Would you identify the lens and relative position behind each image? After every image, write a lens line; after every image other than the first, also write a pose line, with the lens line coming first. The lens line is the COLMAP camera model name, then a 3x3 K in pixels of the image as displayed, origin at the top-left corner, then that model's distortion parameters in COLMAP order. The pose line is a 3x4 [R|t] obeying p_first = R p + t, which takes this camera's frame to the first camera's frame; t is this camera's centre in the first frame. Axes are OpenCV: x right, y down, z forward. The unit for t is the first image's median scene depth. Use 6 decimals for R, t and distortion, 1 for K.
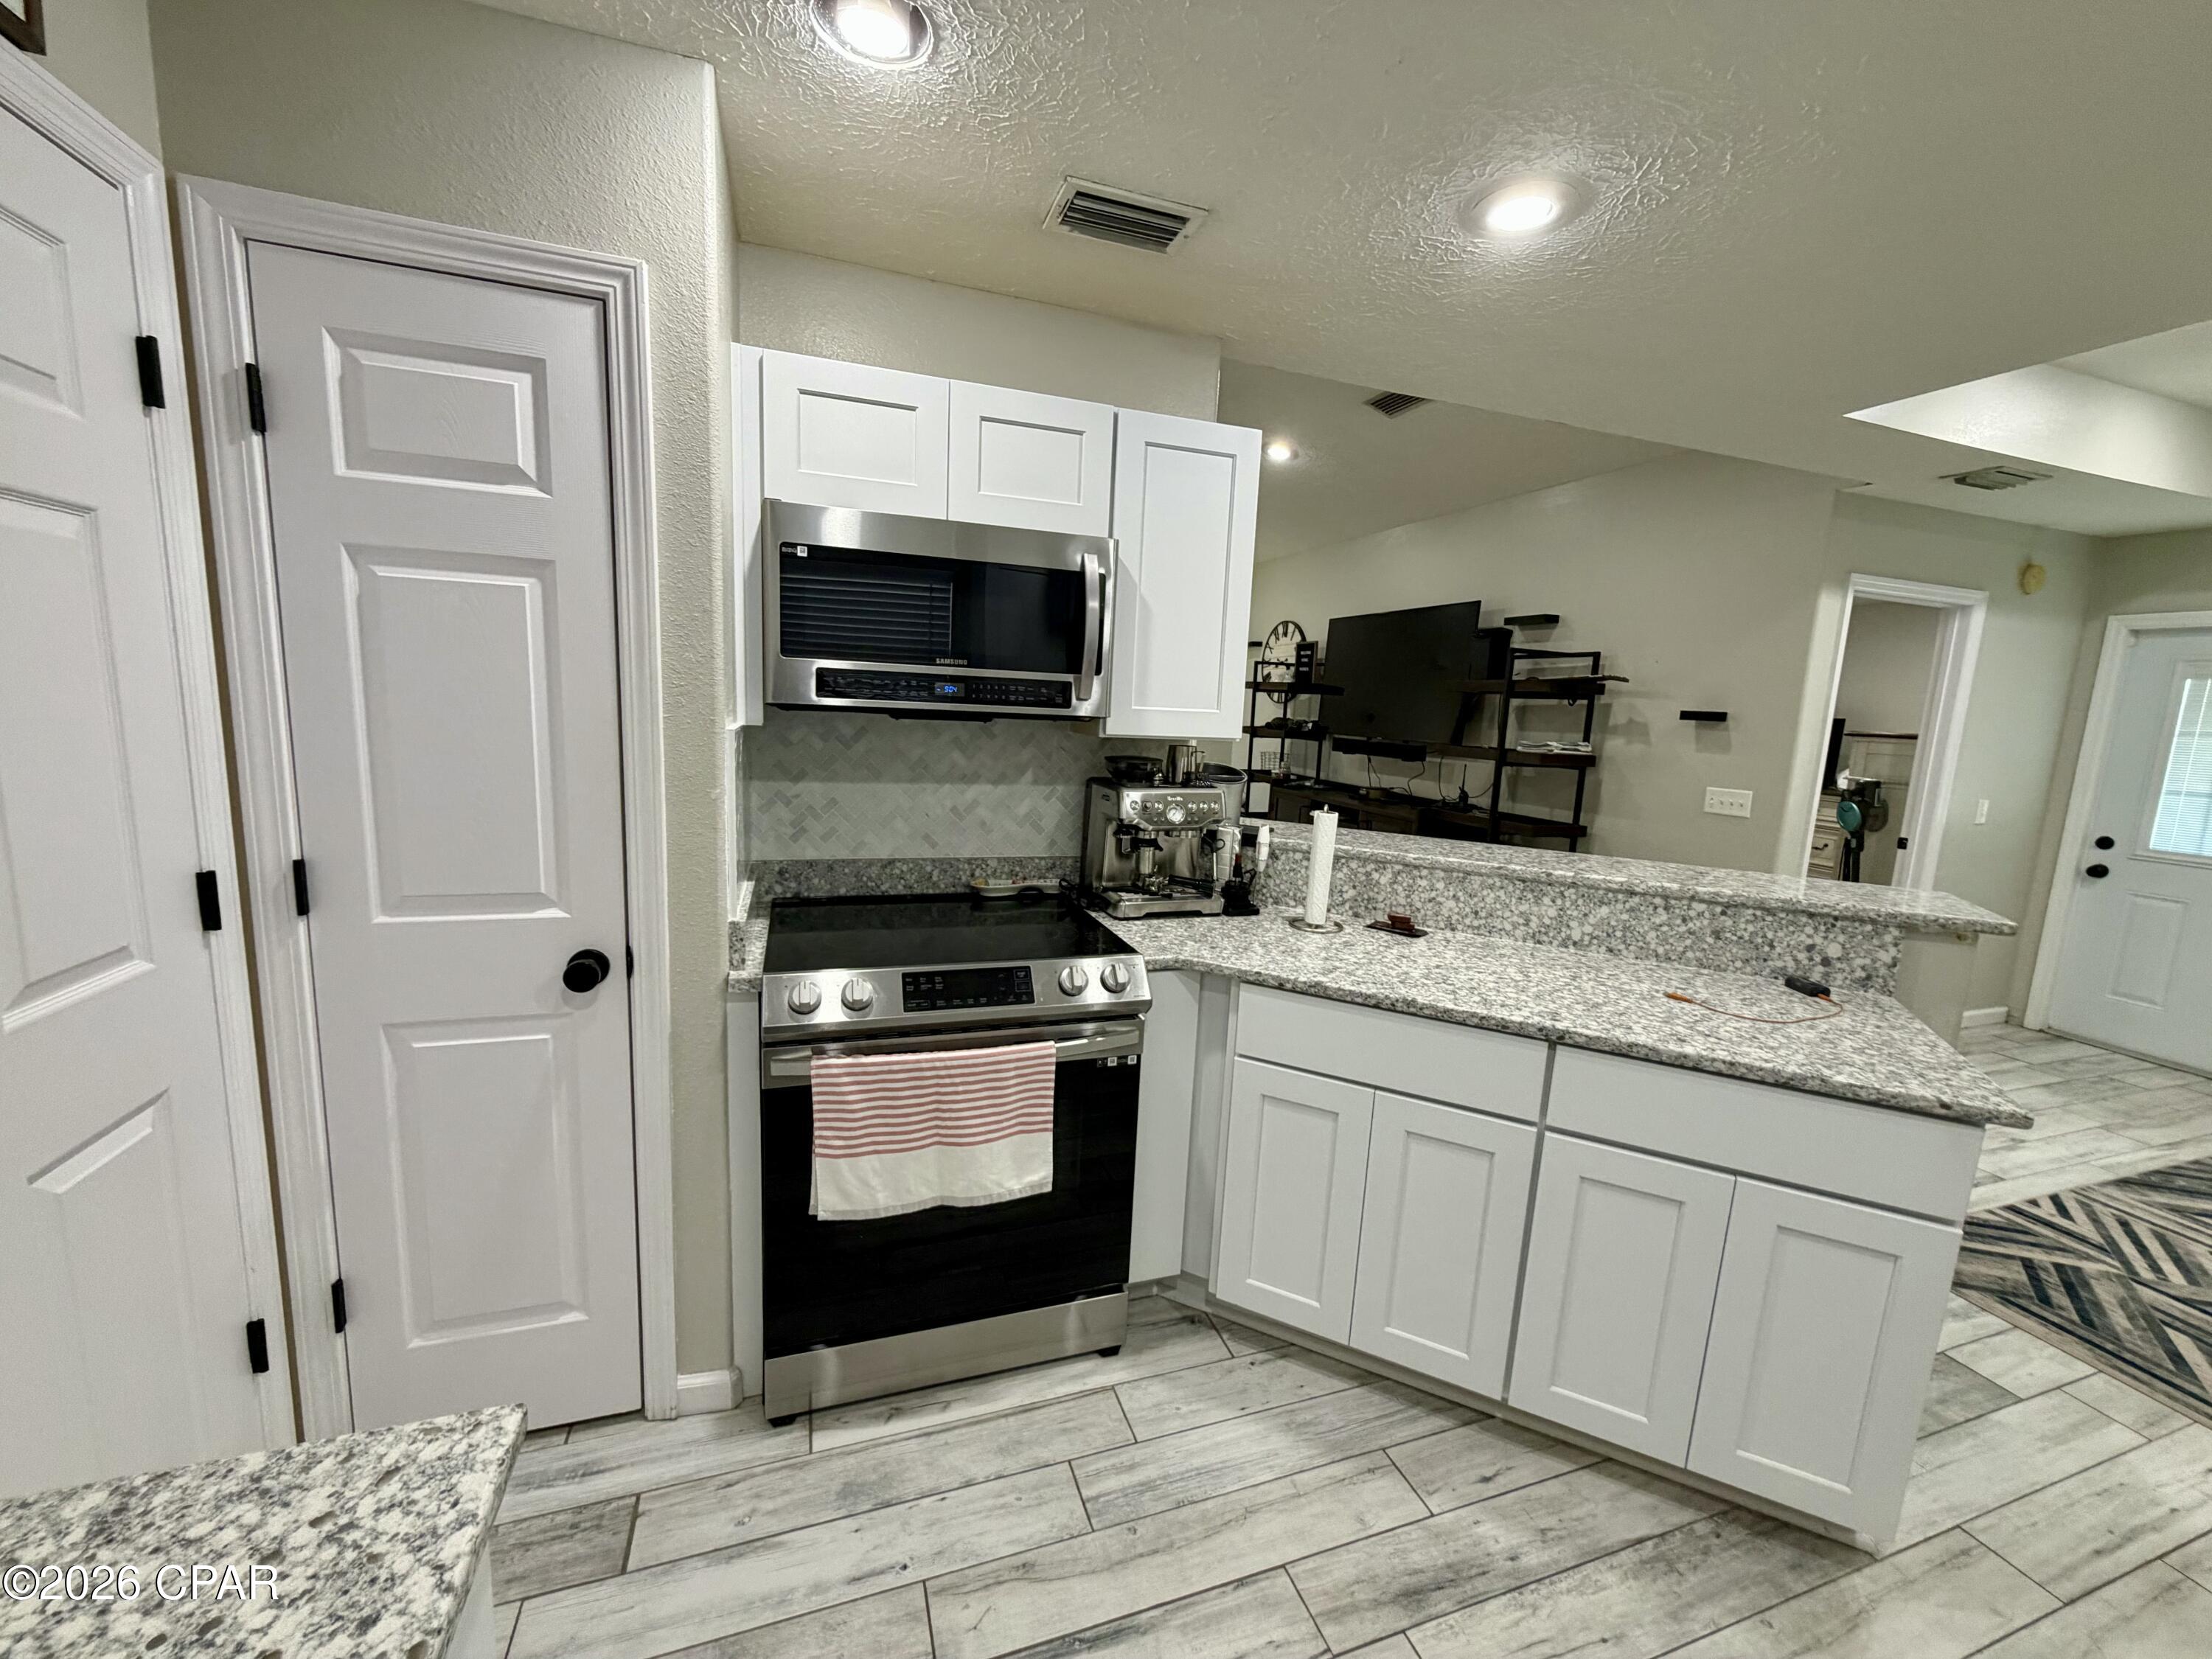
lens RADIAL K [[879.7, 0, 1119.6], [0, 879.7, 830.2], [0, 0, 1]] dist [-0.000042, 0.001022]
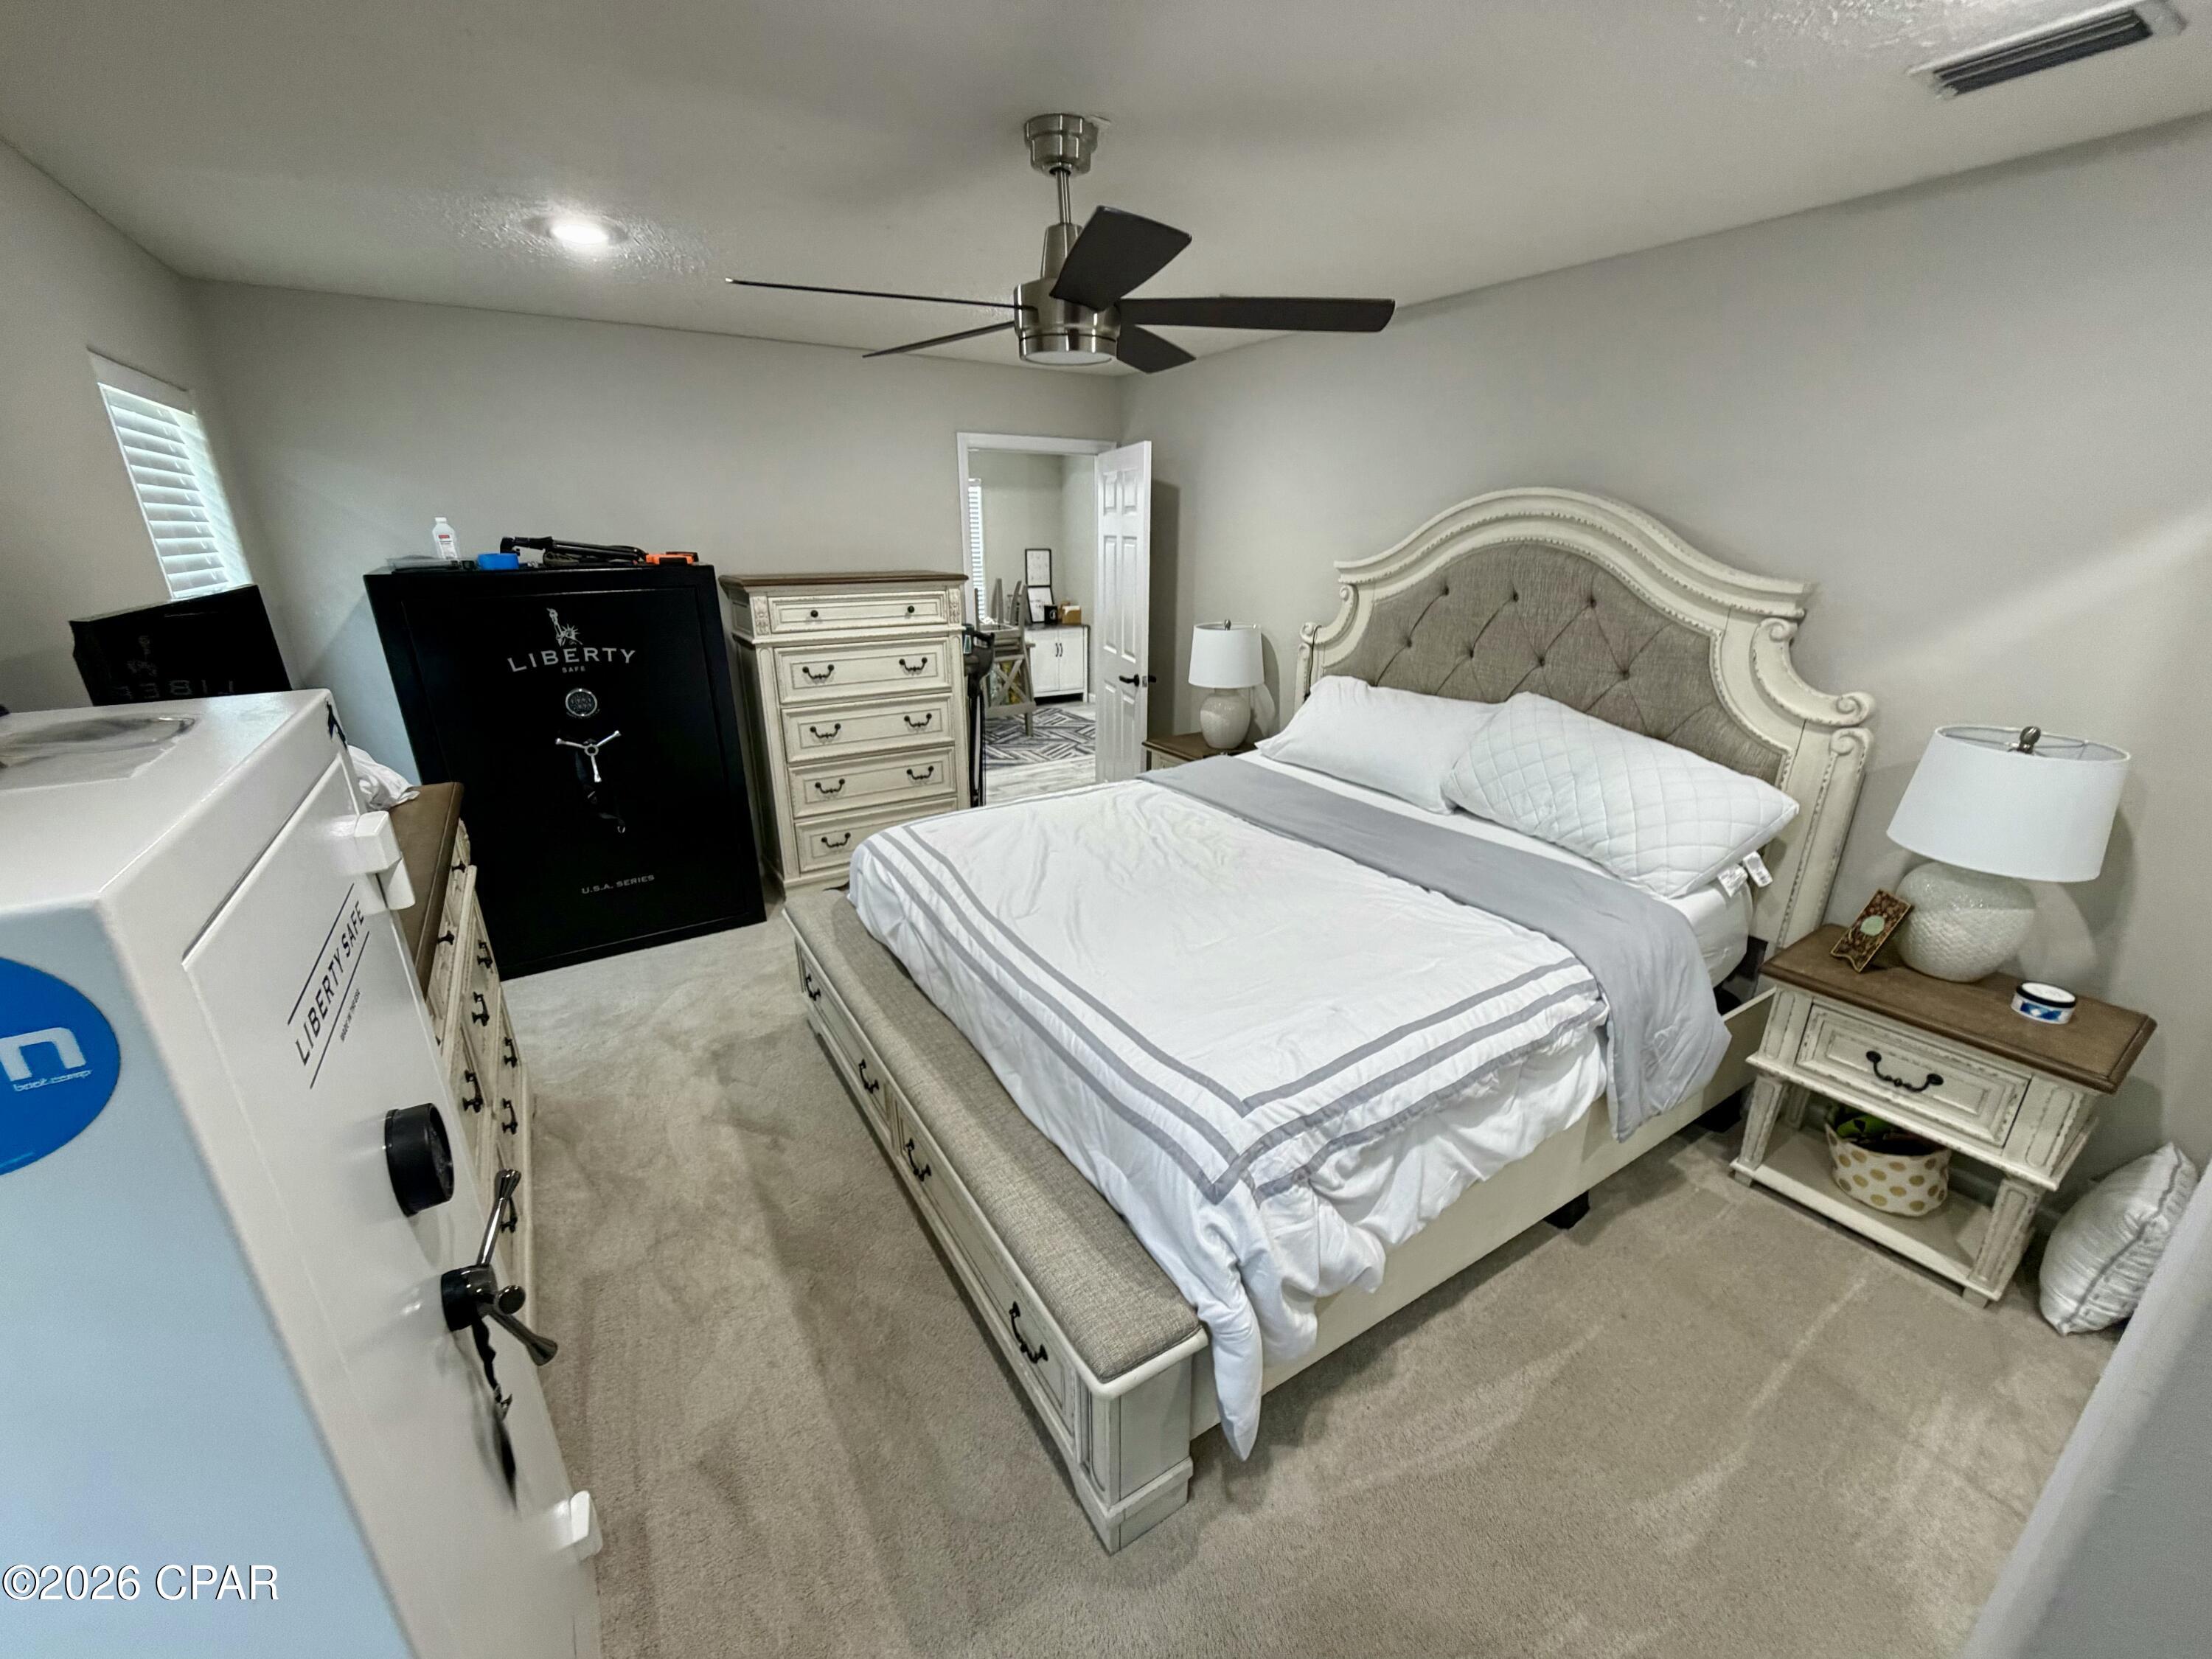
lens RADIAL K [[879.7, 0, 1106.4], [0, 879.7, 829.0], [0, 0, 1]] dist [-0.000042, 0.001022]
pose [[-0.972584, 0.035334, -0.229852, 1.516151], [-0.074941, 0.888041, 0.453615, -0.505523], [0.220146, 0.458404, -0.861047, 3.196149]]
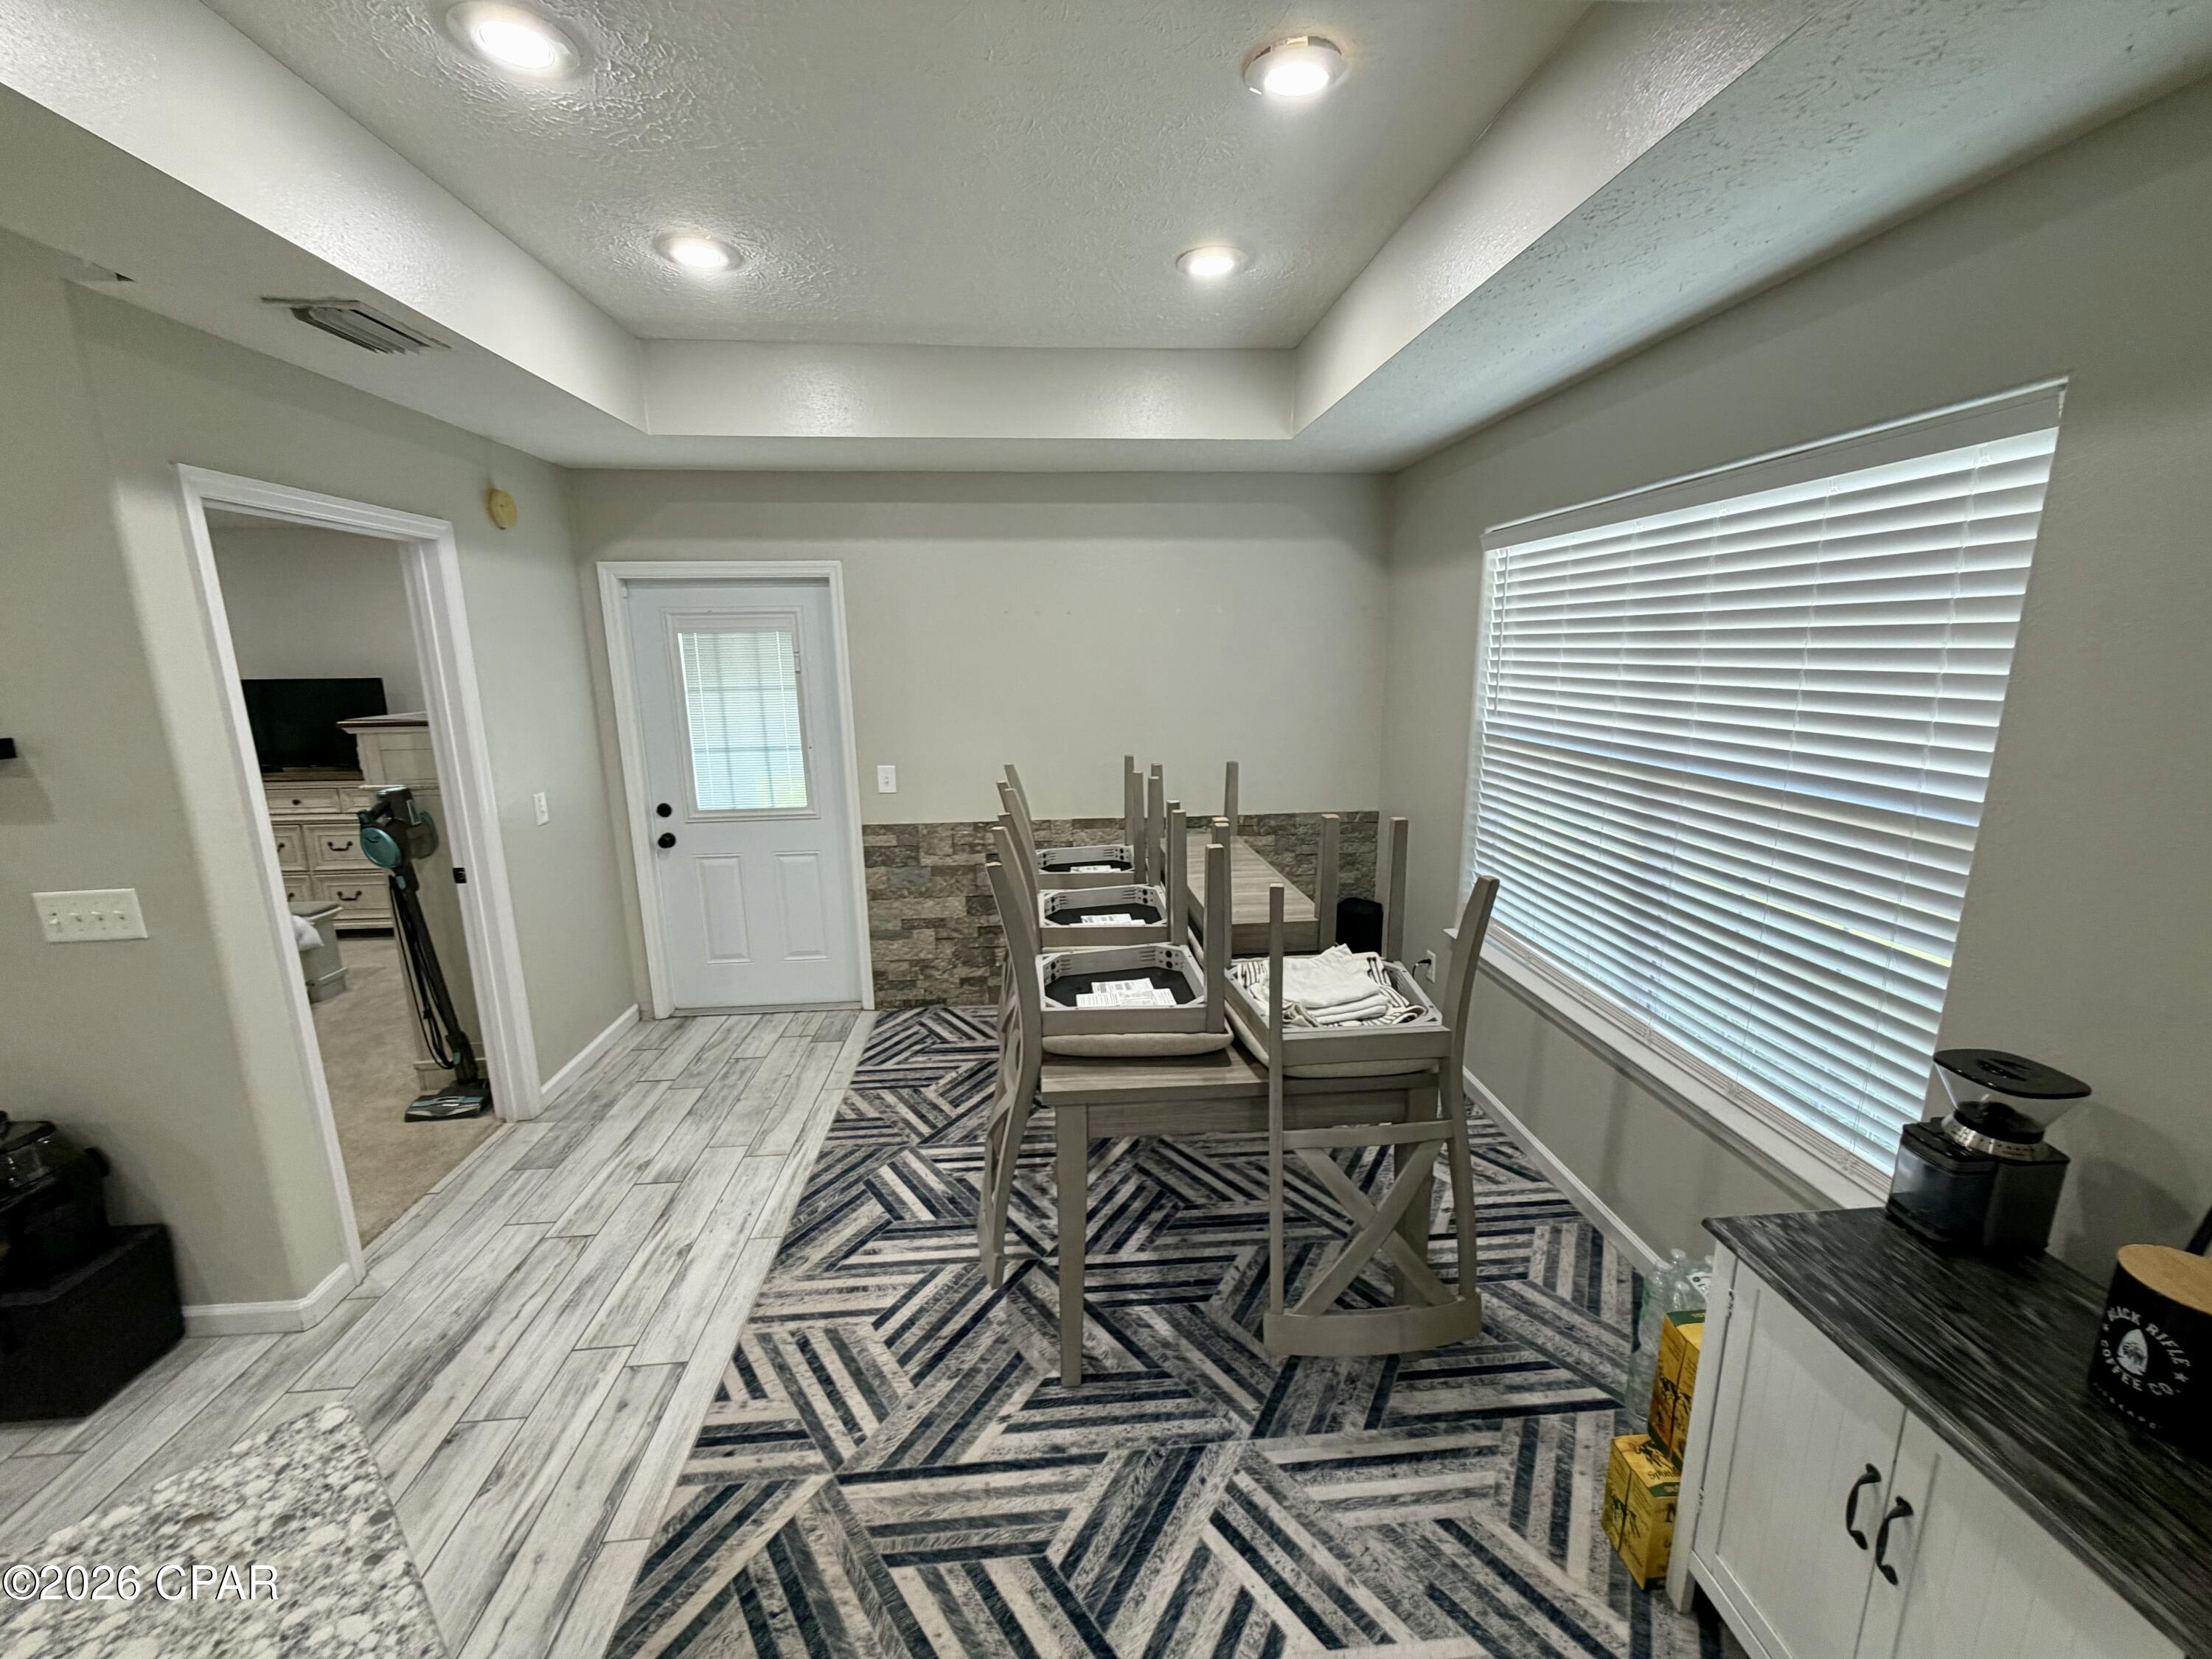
lens RADIAL K [[879.7, 0, 1113.9], [0, 879.7, 830.7], [0, 0, 1]] dist [-0.000042, 0.001022]
pose [[0.250470, -0.247151, 0.936046, 0.552618], [0.167885, 0.963305, 0.209425, -0.123792], [-0.953457, 0.104693, 0.282771, 0.436753]]
